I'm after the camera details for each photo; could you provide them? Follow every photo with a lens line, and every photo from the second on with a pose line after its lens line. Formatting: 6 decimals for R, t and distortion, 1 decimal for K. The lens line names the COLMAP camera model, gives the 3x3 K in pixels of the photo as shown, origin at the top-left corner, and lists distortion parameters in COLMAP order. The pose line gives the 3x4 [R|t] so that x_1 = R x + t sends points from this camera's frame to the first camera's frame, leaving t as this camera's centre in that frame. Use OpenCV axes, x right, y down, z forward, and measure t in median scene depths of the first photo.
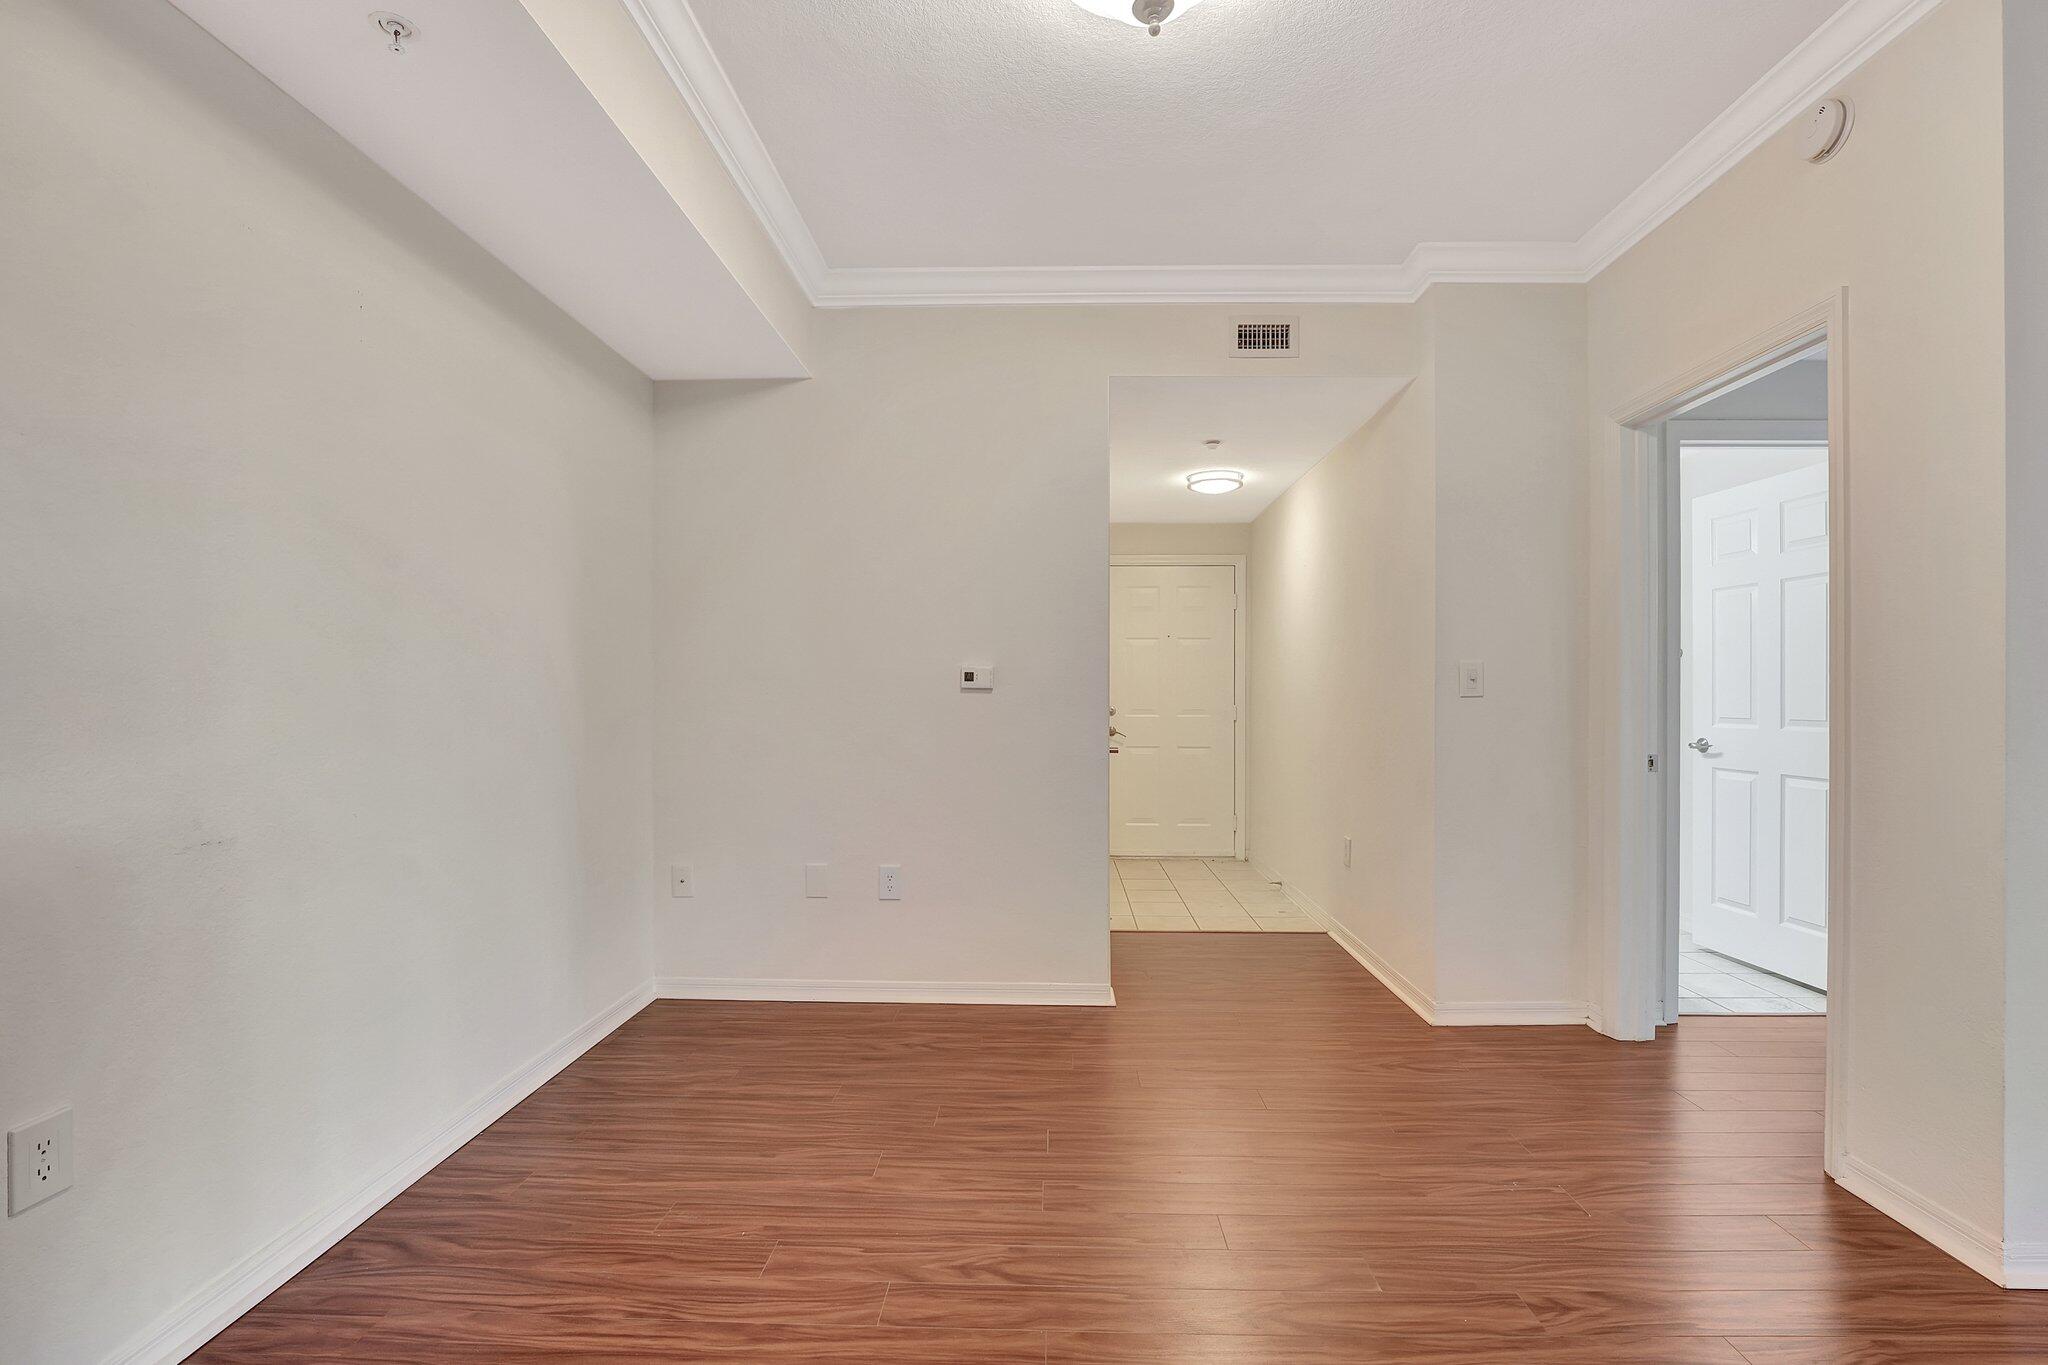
lens RADIAL K [[893.4, 0, 1024.0], [0, 893.4, 682.5], [0, 0, 1]] dist [-0.020546, -0.000305]
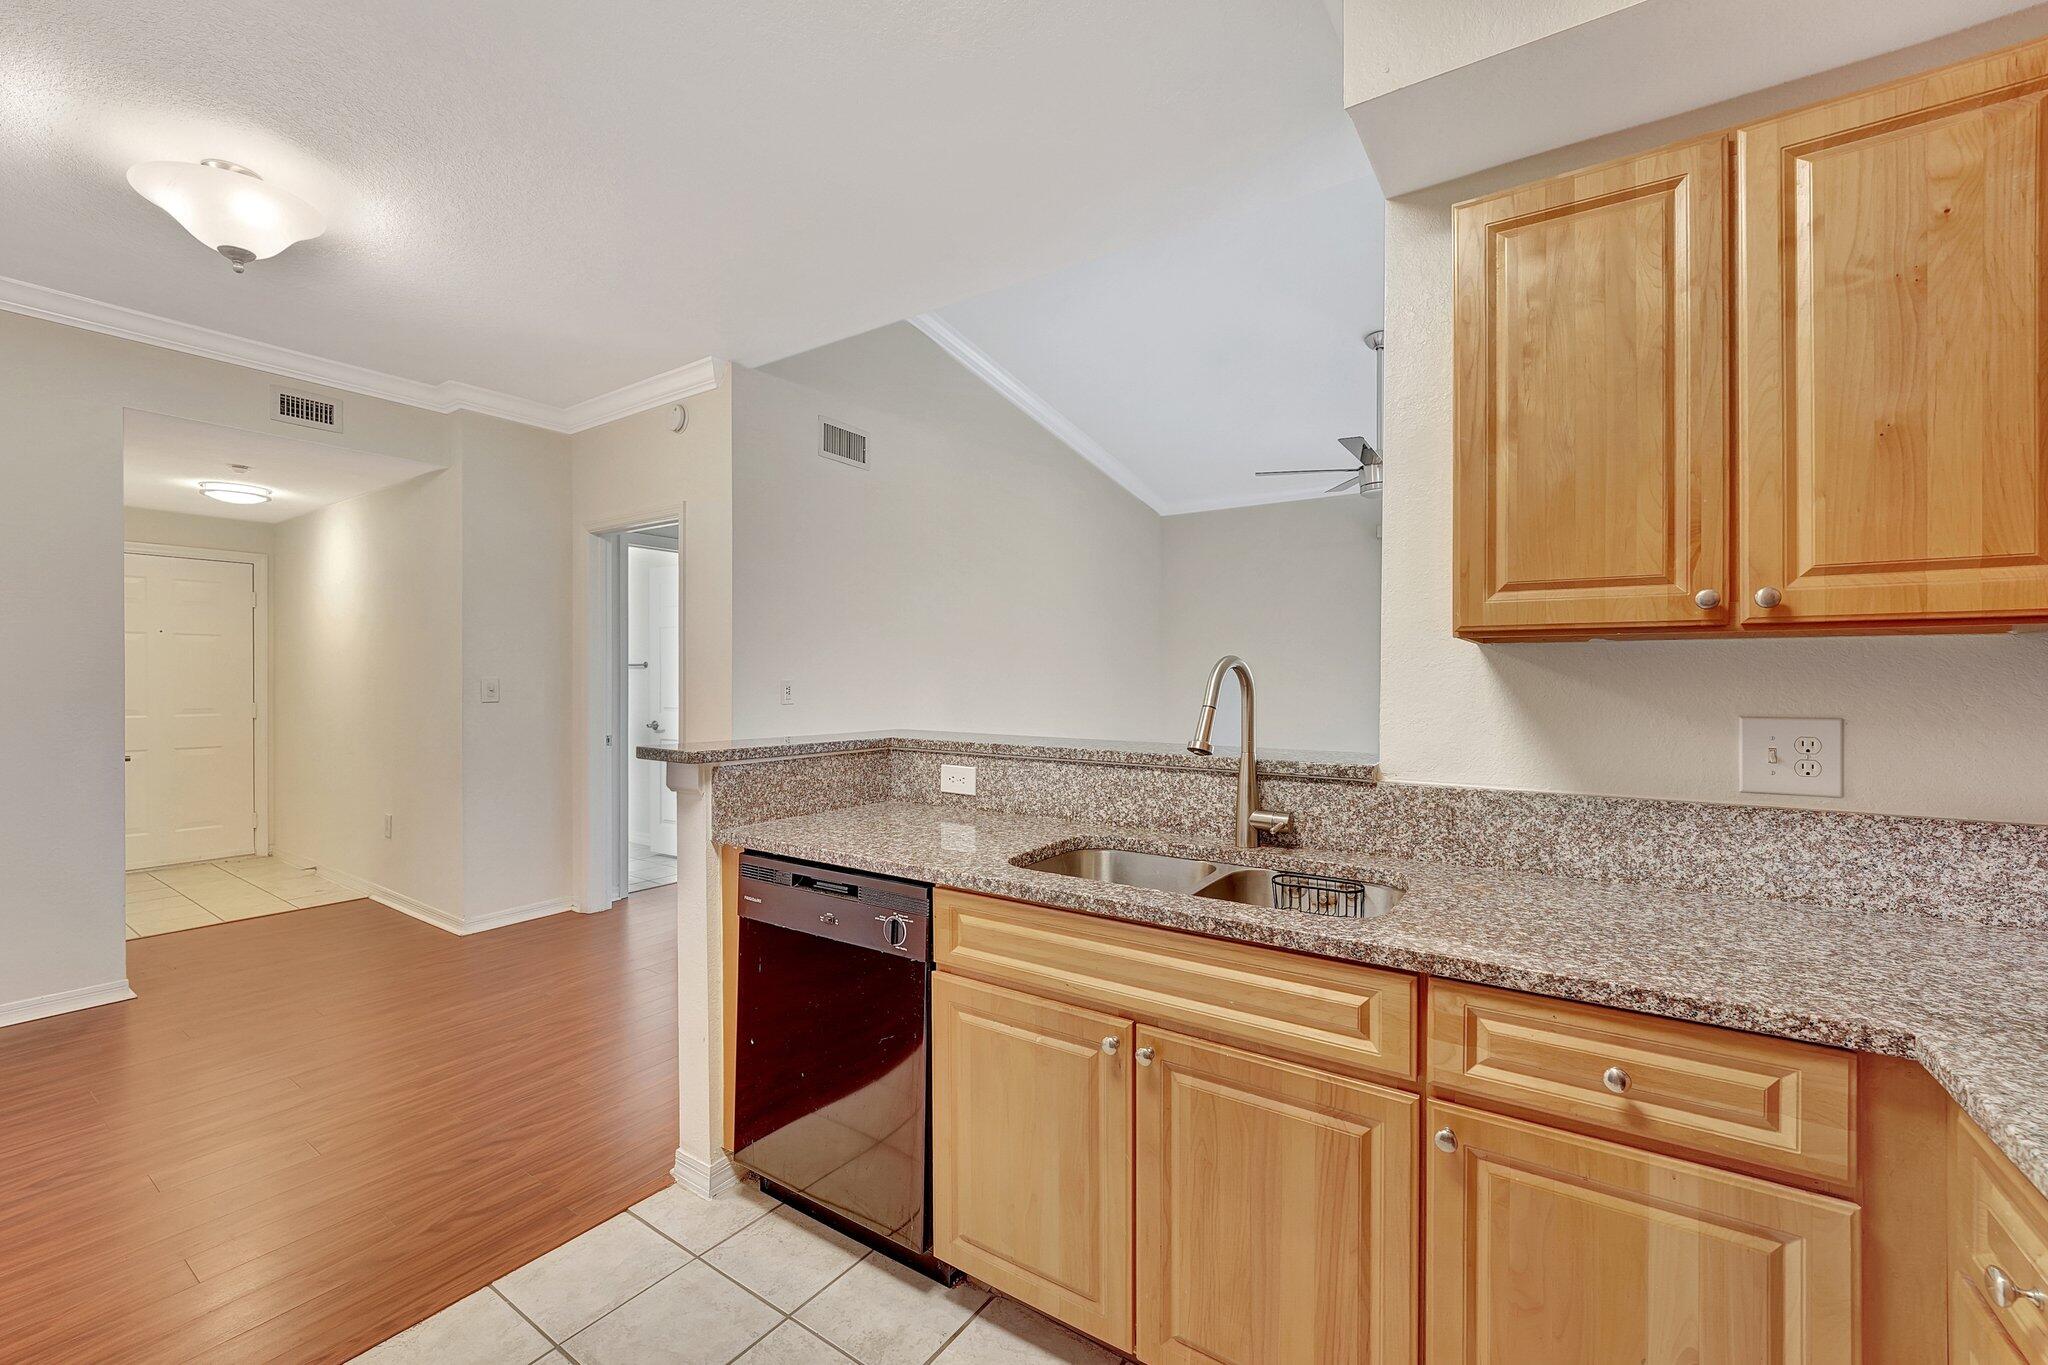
lens RADIAL K [[835.3, 0, 1023.6], [0, 835.3, 688.1], [0, 0, 1]] dist [-0.000774, -0.000248]
pose [[0.539242, -0.012562, 0.842057, -0.151215], [-0.014681, 0.999597, 0.024314, -0.046301], [-0.842023, -0.025473, 0.538840, -0.403886]]
